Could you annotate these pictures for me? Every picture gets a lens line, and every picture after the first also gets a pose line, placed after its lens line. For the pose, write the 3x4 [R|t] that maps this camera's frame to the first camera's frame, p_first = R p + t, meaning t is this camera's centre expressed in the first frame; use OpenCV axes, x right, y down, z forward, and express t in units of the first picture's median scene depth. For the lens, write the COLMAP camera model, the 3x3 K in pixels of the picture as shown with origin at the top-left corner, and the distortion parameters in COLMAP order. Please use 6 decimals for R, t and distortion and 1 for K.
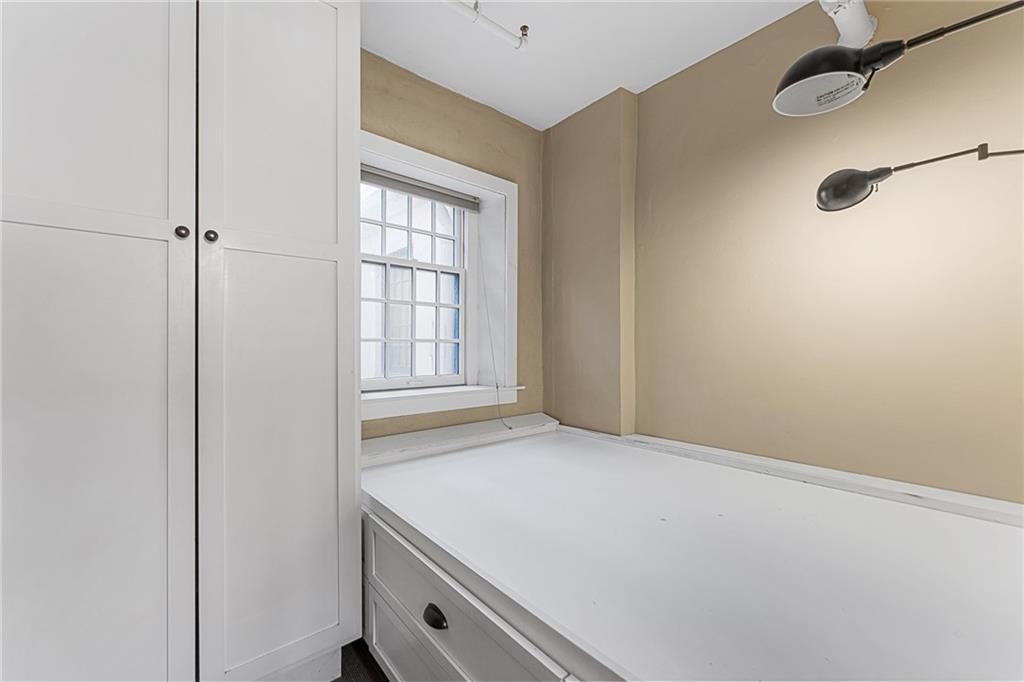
lens RADIAL K [[409.7, 0, 512.0], [0, 409.7, 341.0], [0, 0, 1]] dist [-0.000155, -0.000105]
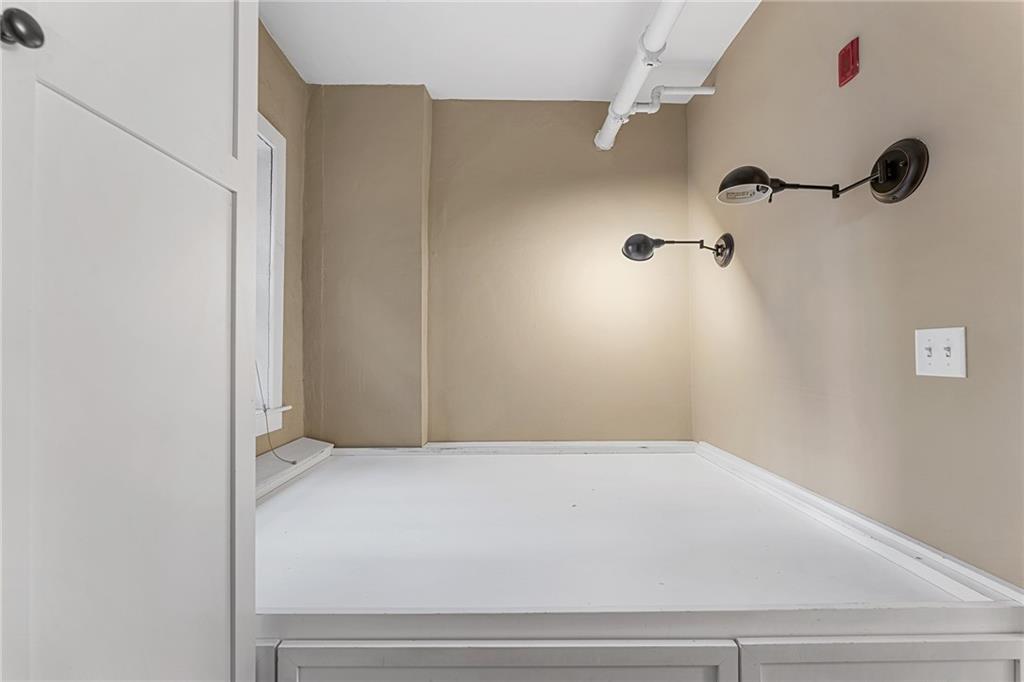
lens RADIAL K [[410.2, 0, 512.8], [0, 410.2, 350.6], [0, 0, 1]] dist [-0.000024, -0.000051]
pose [[0.638277, 0.006829, 0.769777, -0.314747], [-0.008049, 0.999965, -0.002197, 0.005441], [-0.769765, -0.004794, 0.638310, 0.203969]]
